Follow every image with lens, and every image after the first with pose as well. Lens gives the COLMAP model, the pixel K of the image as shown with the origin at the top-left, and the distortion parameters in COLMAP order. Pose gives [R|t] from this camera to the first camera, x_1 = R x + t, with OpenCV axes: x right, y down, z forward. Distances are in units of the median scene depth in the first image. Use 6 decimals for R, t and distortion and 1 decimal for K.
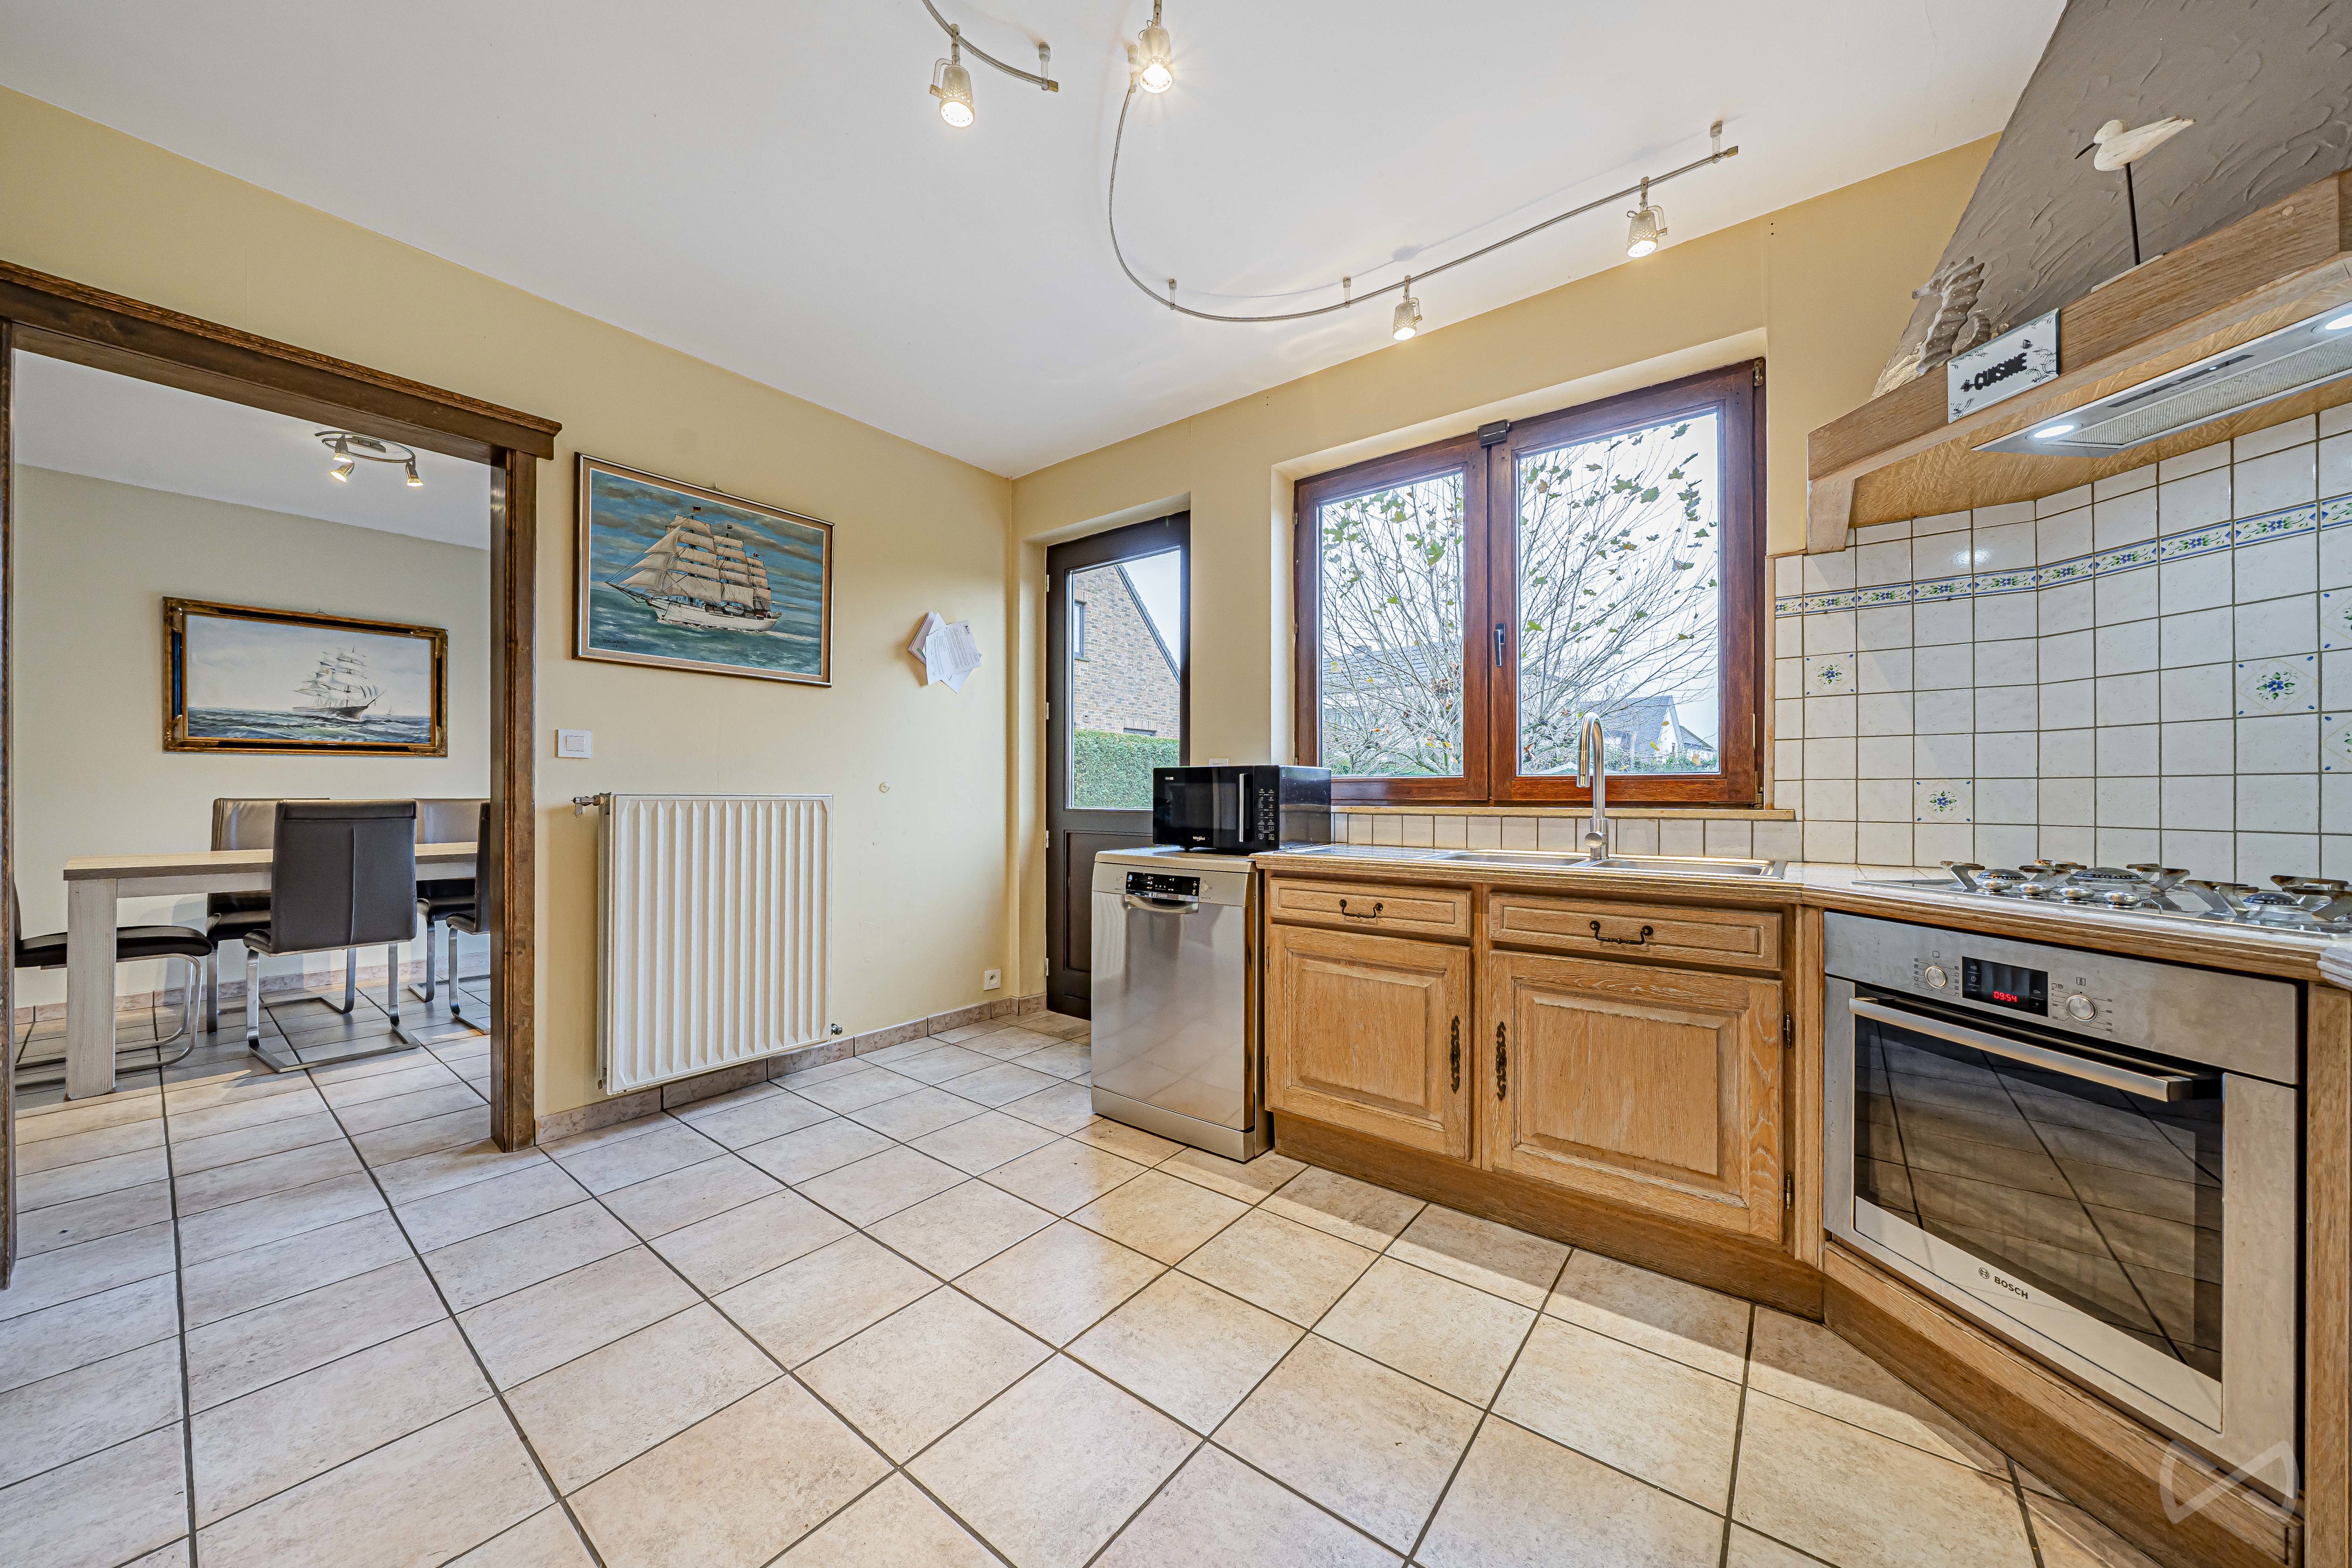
lens RADIAL K [[829.5, 0, 1155.2], [0, 829.5, 803.9], [0, 0, 1]] dist [-0.007305, -0.000003]
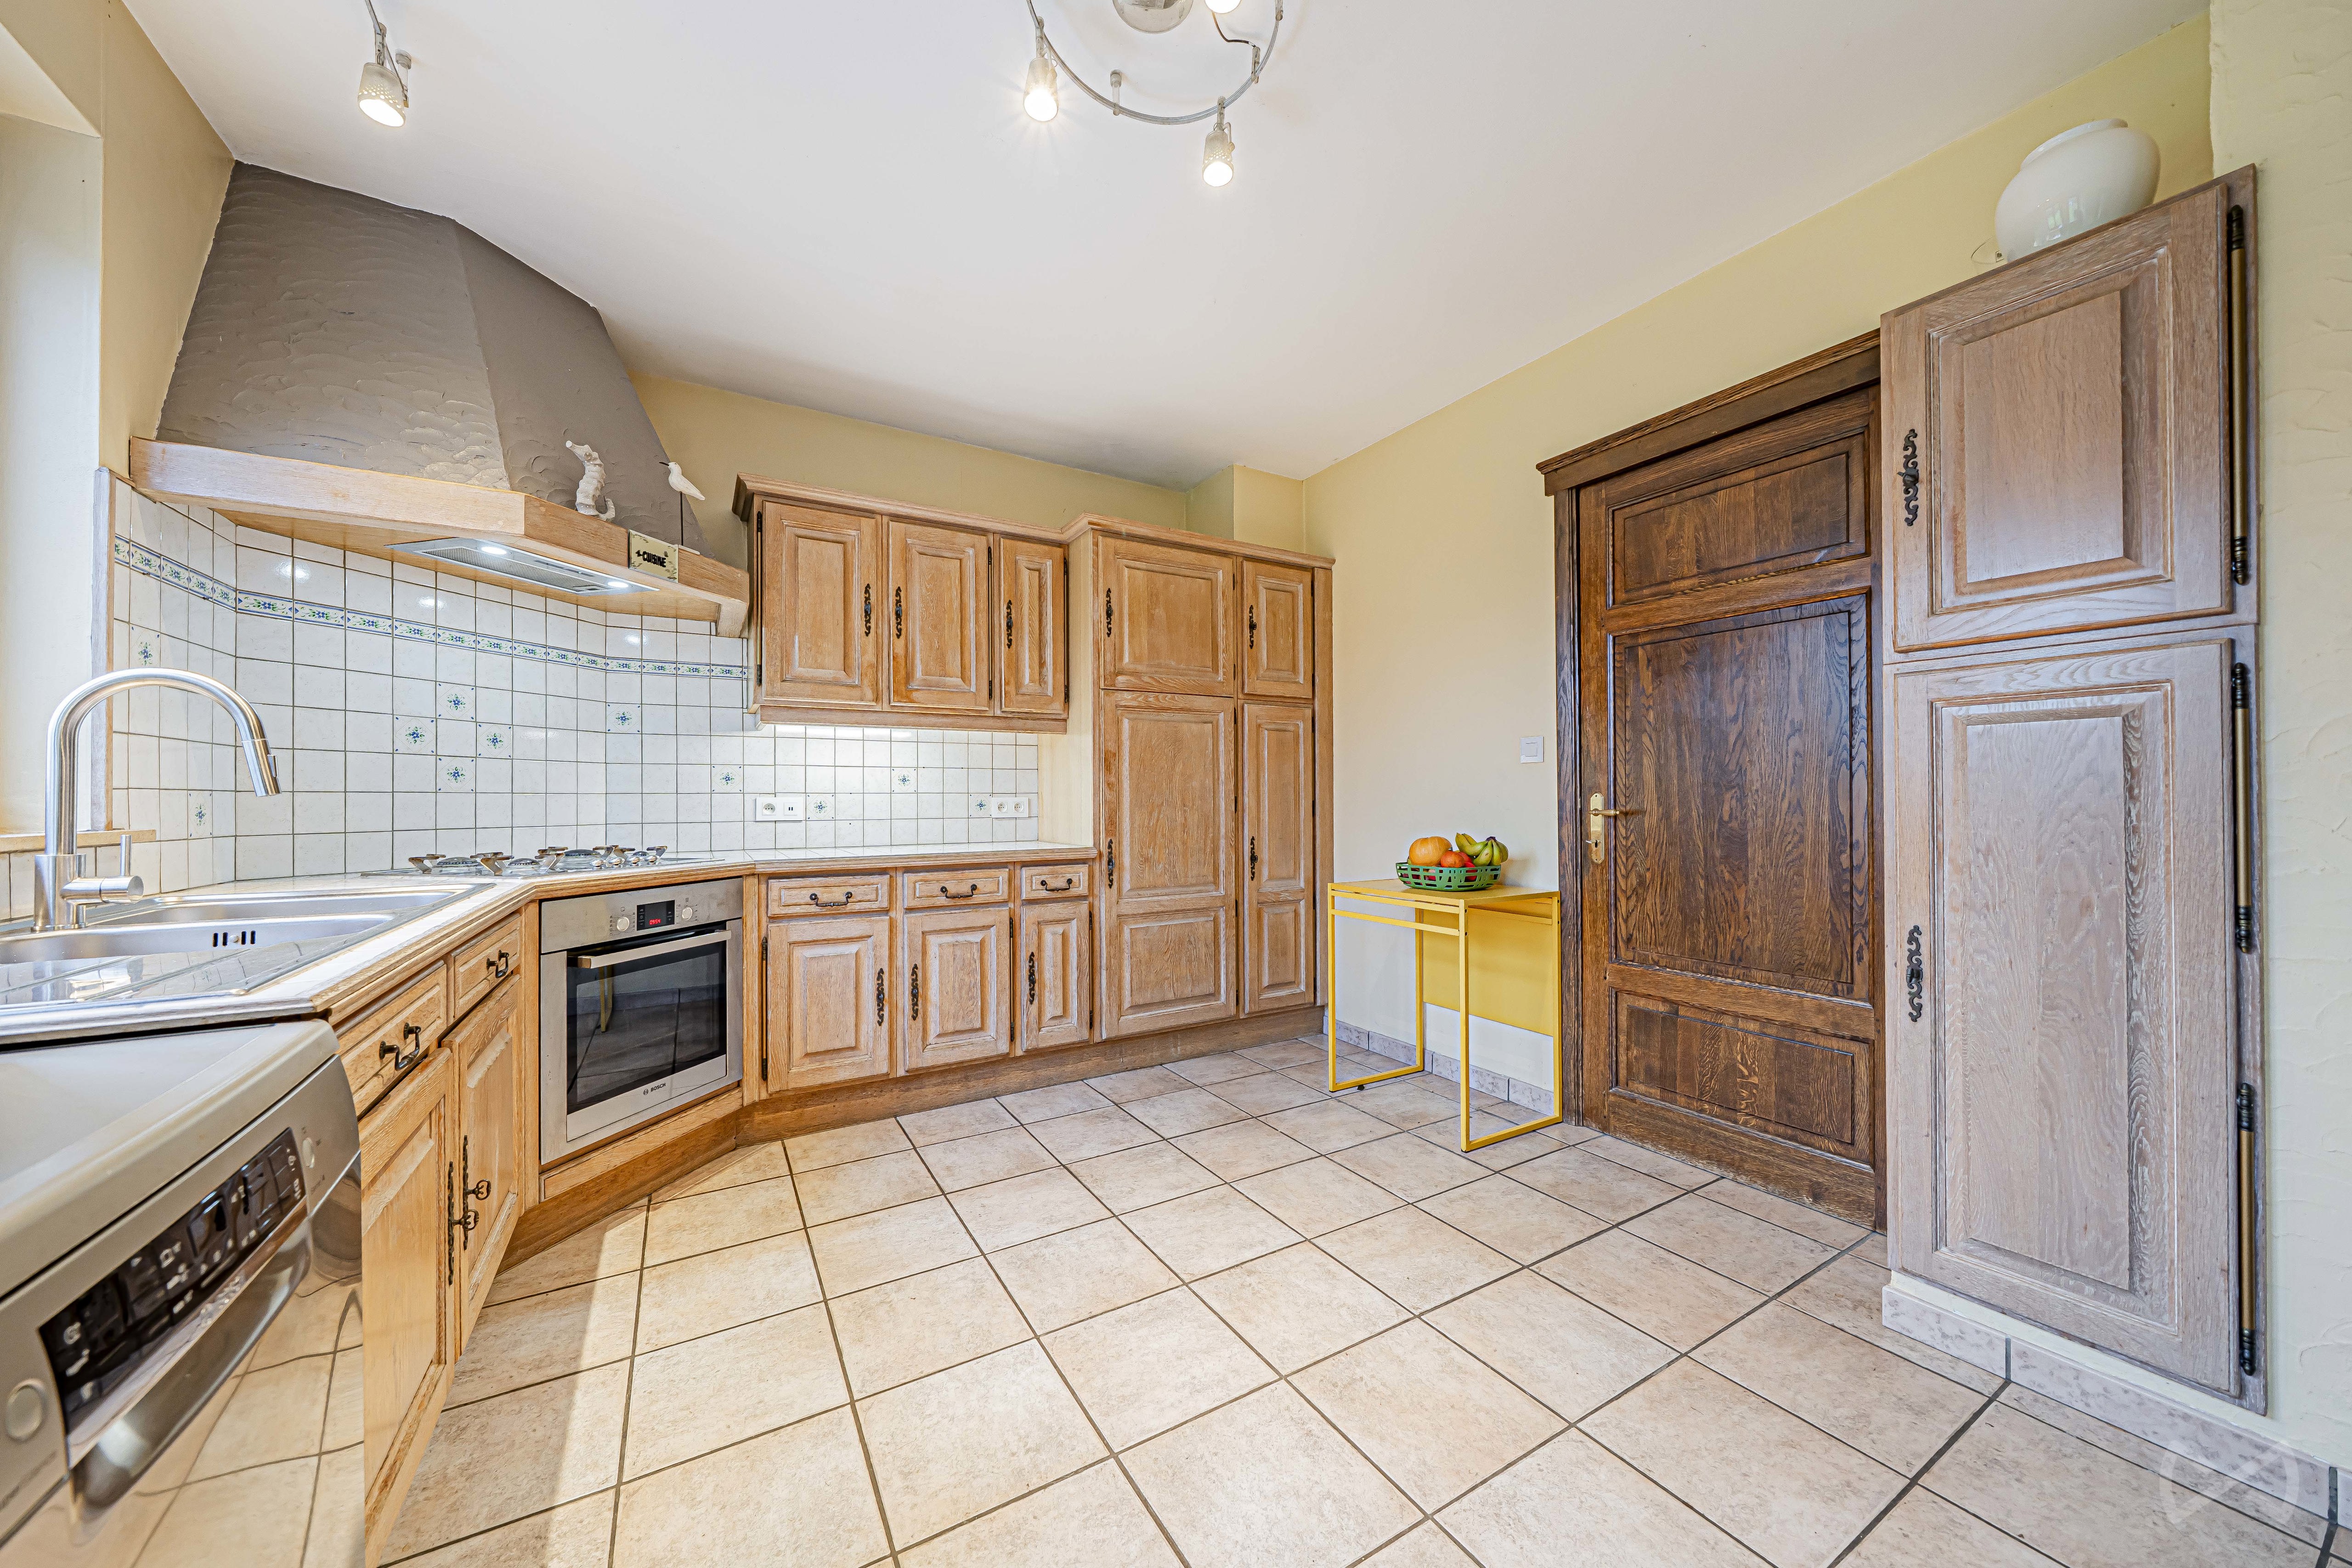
lens RADIAL K [[829.4, 0, 1155.2], [0, 829.4, 803.9], [0, 0, 1]] dist [-0.007305, -0.000003]
pose [[-0.931991, 0.001119, 0.362479, -0.520443], [0.005581, 0.999921, 0.011263, -0.024914], [-0.362438, 0.012520, -0.931924, 2.003290]]
